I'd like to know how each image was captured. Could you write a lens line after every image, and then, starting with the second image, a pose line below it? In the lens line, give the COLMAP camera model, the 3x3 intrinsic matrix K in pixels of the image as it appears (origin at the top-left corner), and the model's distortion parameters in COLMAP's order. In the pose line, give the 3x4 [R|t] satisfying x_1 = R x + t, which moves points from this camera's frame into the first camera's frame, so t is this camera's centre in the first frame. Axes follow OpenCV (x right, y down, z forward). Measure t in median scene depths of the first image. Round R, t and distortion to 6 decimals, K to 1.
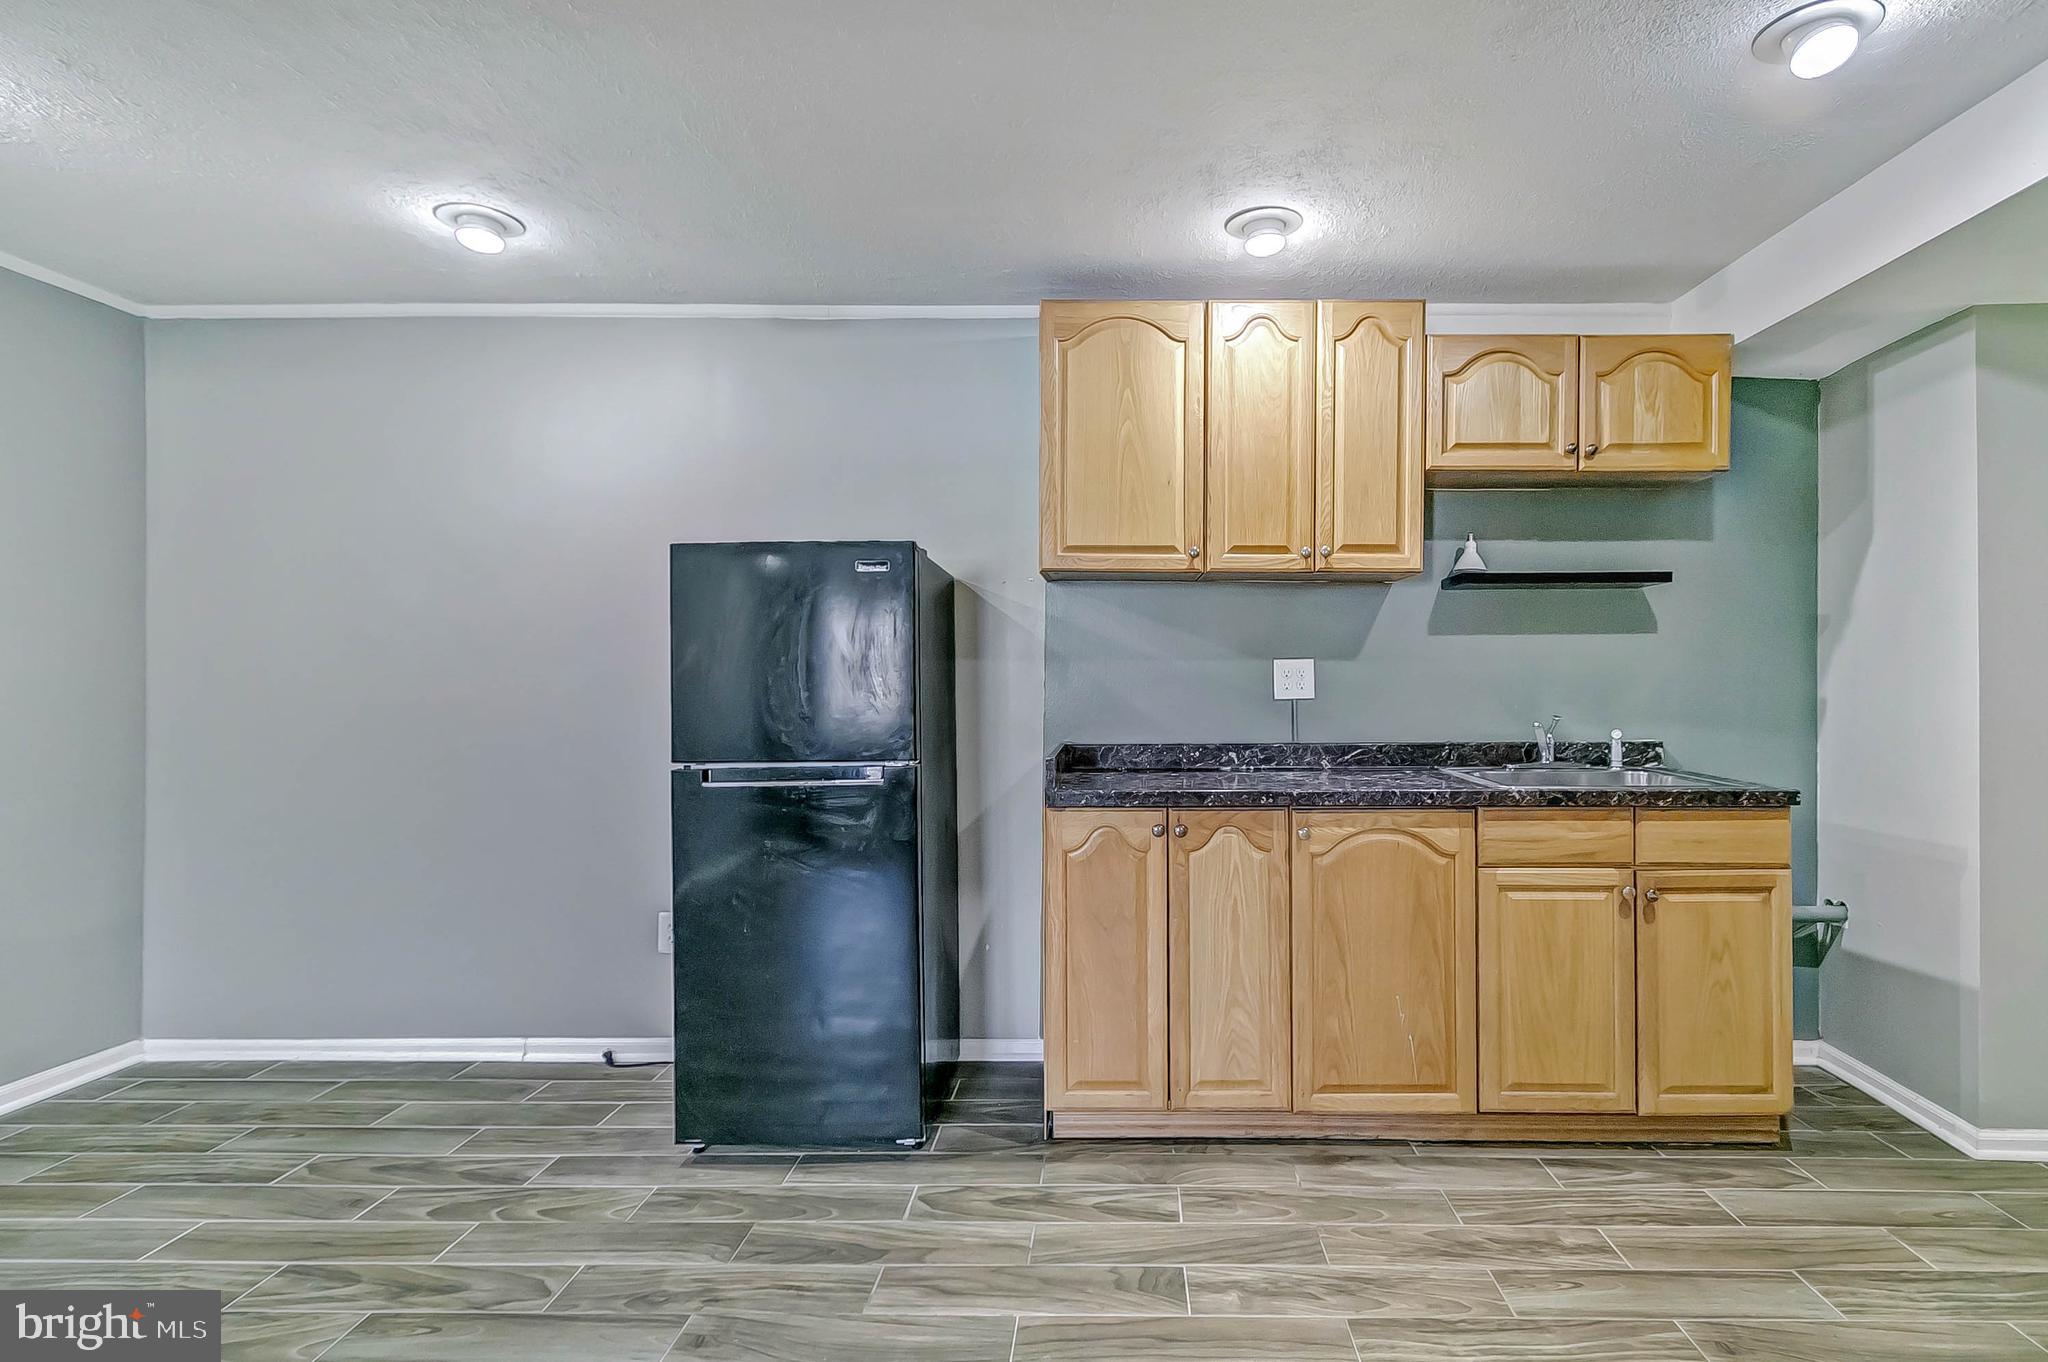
lens RADIAL K [[960.1, 0, 1100.3], [0, 960.1, 689.7], [0, 0, 1]] dist [0.005643, -0.002698]
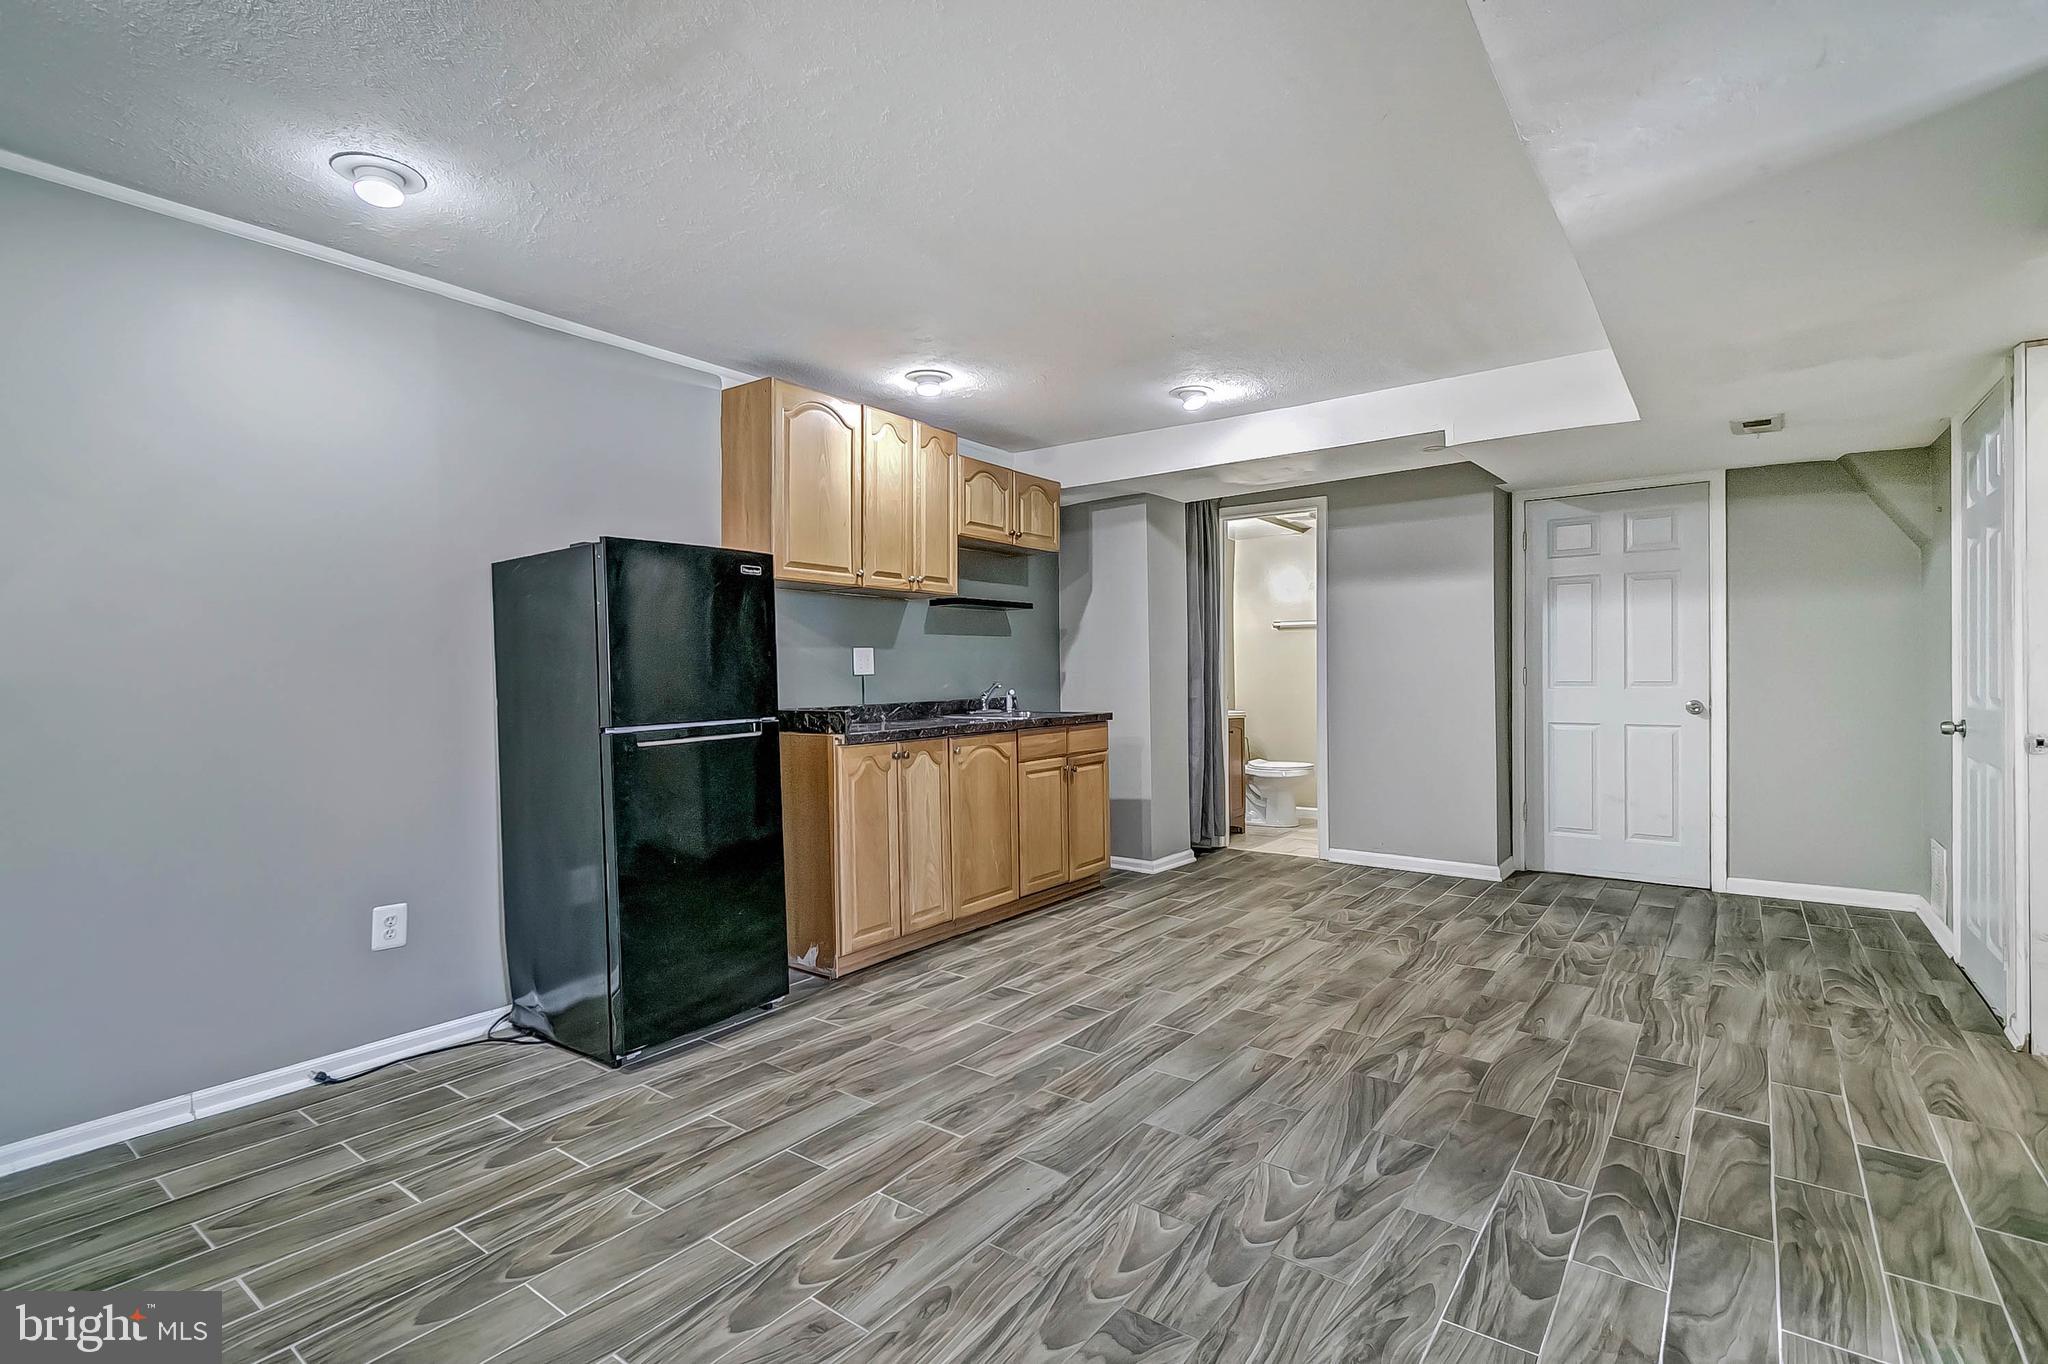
lens RADIAL K [[960.1, 0, 968.2], [0, 960.1, 681.5], [0, 0, 1]] dist [0.005643, -0.002698]
pose [[0.617480, -0.012449, 0.786488, -1.083476], [0.016100, 0.999865, 0.003186, 0.023327], [-0.786421, 0.010695, 0.617598, -0.046675]]
